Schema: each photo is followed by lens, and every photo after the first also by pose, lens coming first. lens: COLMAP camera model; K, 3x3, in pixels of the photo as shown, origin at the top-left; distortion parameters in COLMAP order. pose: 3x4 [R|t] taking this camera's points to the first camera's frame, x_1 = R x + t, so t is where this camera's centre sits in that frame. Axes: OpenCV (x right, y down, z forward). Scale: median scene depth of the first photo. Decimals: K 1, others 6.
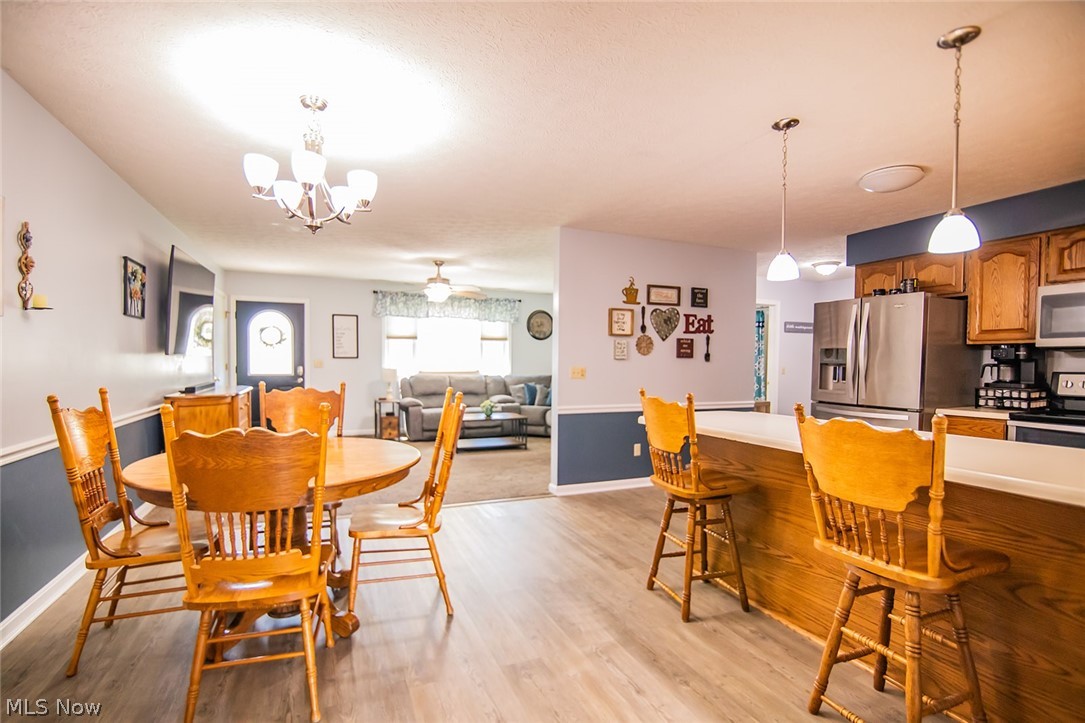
lens RADIAL K [[498.9, 0, 537.1], [0, 498.9, 379.0], [0, 0, 1]] dist [-0.023473, 0.002153]
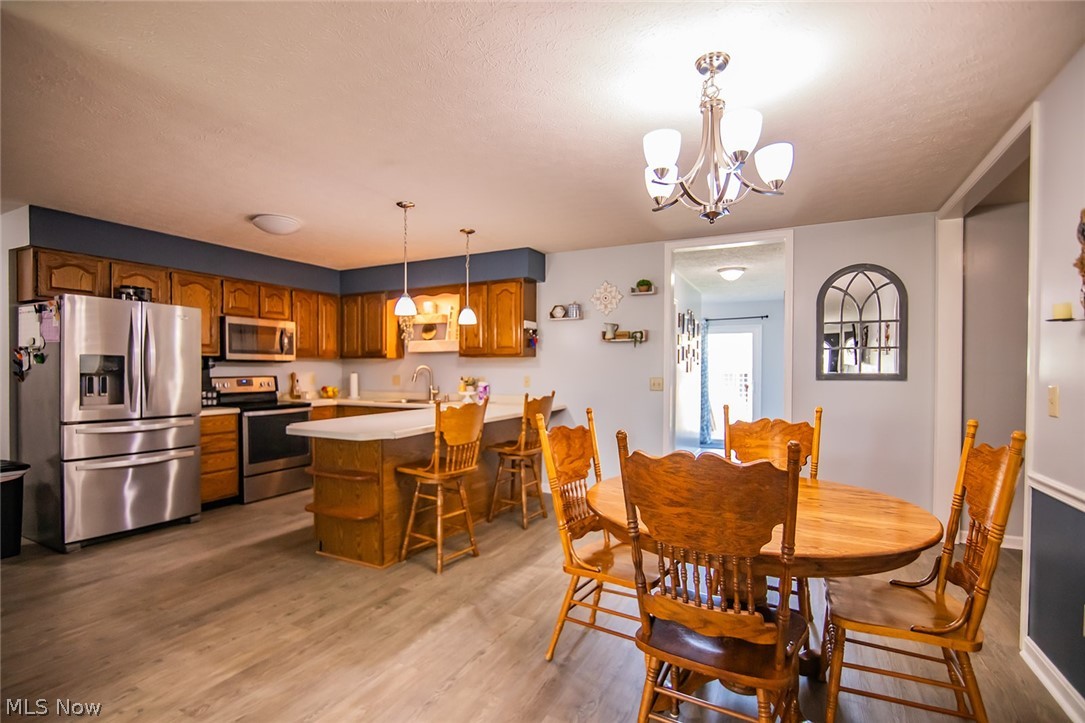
lens RADIAL K [[509.6, 0, 533.2], [0, 509.6, 377.6], [0, 0, 1]] dist [-0.015614, -0.000167]
pose [[-0.628588, -0.024836, 0.777342, -0.431375], [0.015313, 0.998901, 0.044298, -0.042854], [-0.777587, 0.039749, -0.627517, 0.820463]]
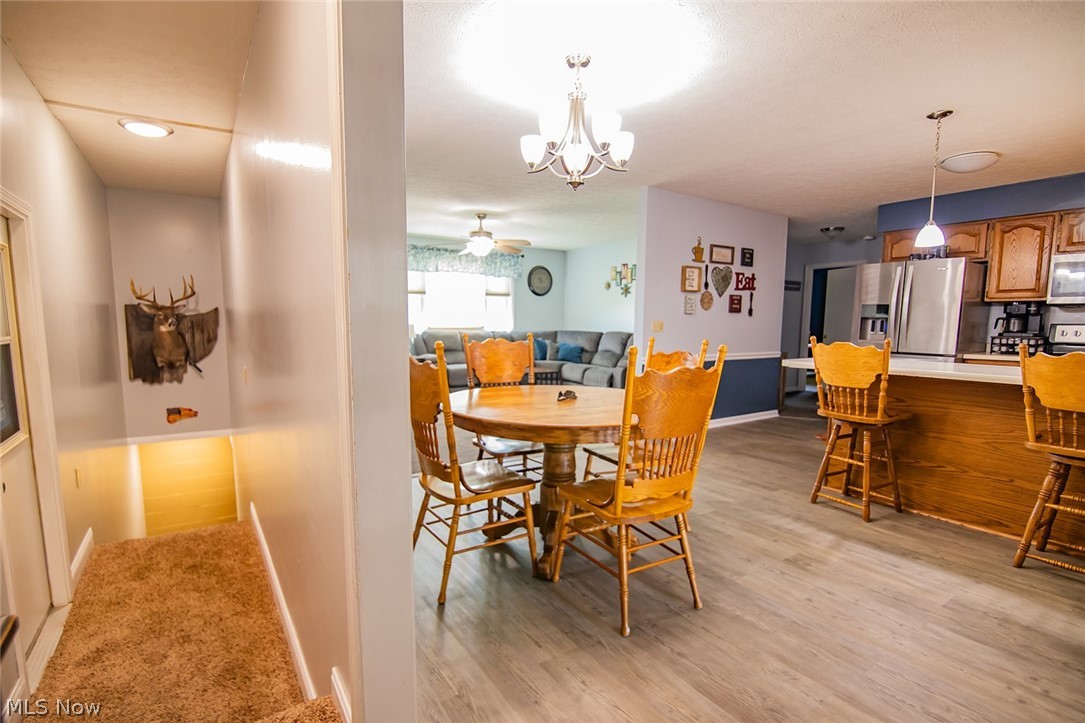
lens RADIAL K [[509.6, 0, 533.2], [0, 509.6, 377.6], [0, 0, 1]] dist [-0.015614, -0.000167]
pose [[0.984805, -0.021142, 0.172373, -0.343627], [0.007436, 0.996785, 0.079774, 0.007693], [-0.173506, -0.077280, 0.981796, -0.038118]]
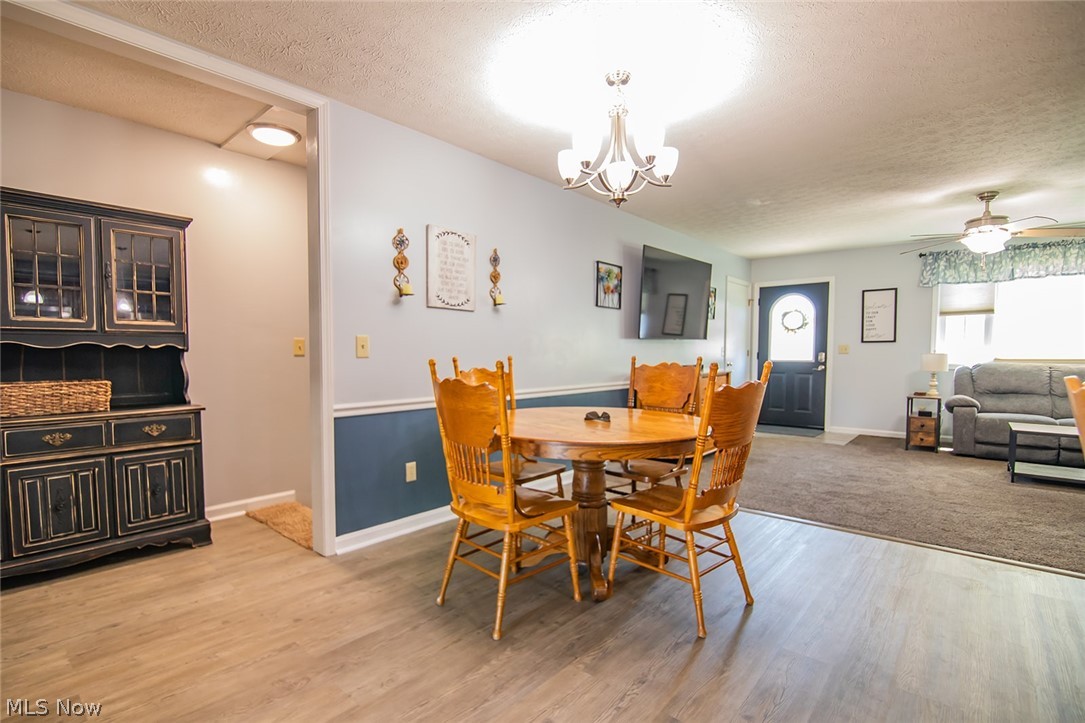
lens RADIAL K [[516.3, 0, 529.7], [0, 516.3, 382.5], [0, 0, 1]] dist [-0.028735, 0.000277]
pose [[0.420675, 0.040615, -0.906302, 0.212232], [-0.026090, 0.999126, 0.032665, 0.018743], [0.906836, 0.009904, 0.421367, 0.184237]]
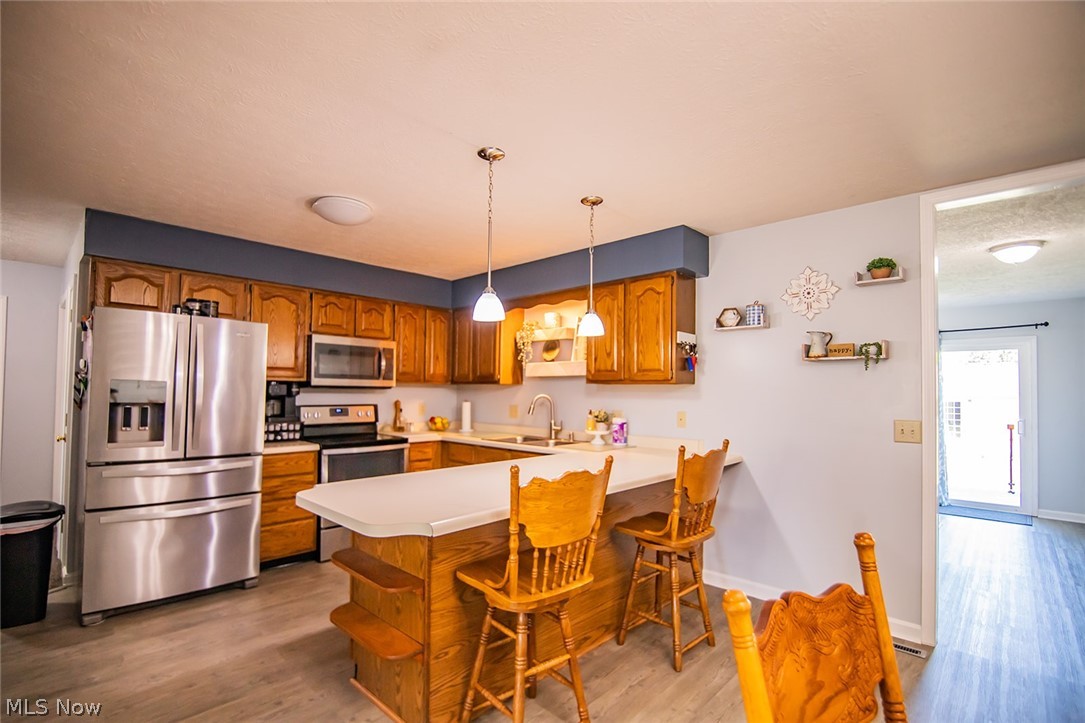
lens RADIAL K [[498.9, 0, 537.1], [0, 498.9, 379.0], [0, 0, 1]] dist [-0.023473, 0.002153]
pose [[-0.380395, 0.007750, 0.924792, -0.192612], [0.012921, 0.999912, -0.003065, -0.046563], [-0.924734, 0.010783, -0.380462, 0.636688]]
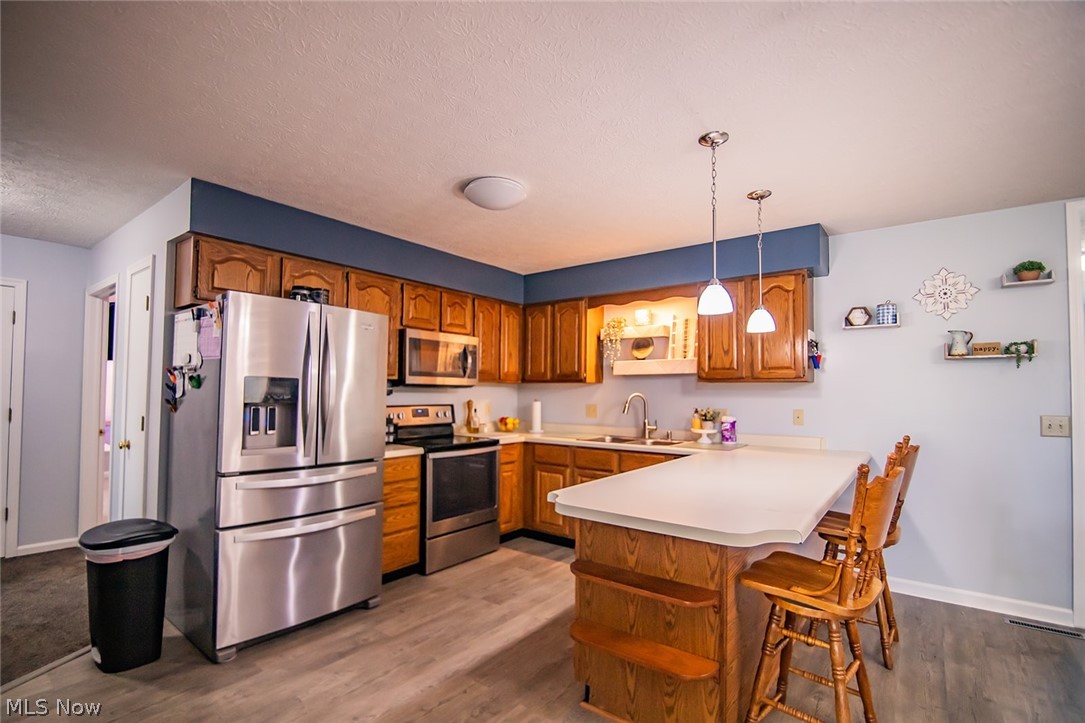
lens RADIAL K [[498.9, 0, 537.1], [0, 498.9, 379.0], [0, 0, 1]] dist [-0.023473, 0.002153]
pose [[-0.475837, 0.008563, 0.879492, -0.058527], [0.012558, 0.999917, -0.002941, -0.045875], [-0.879444, 0.009646, -0.475904, 0.848729]]
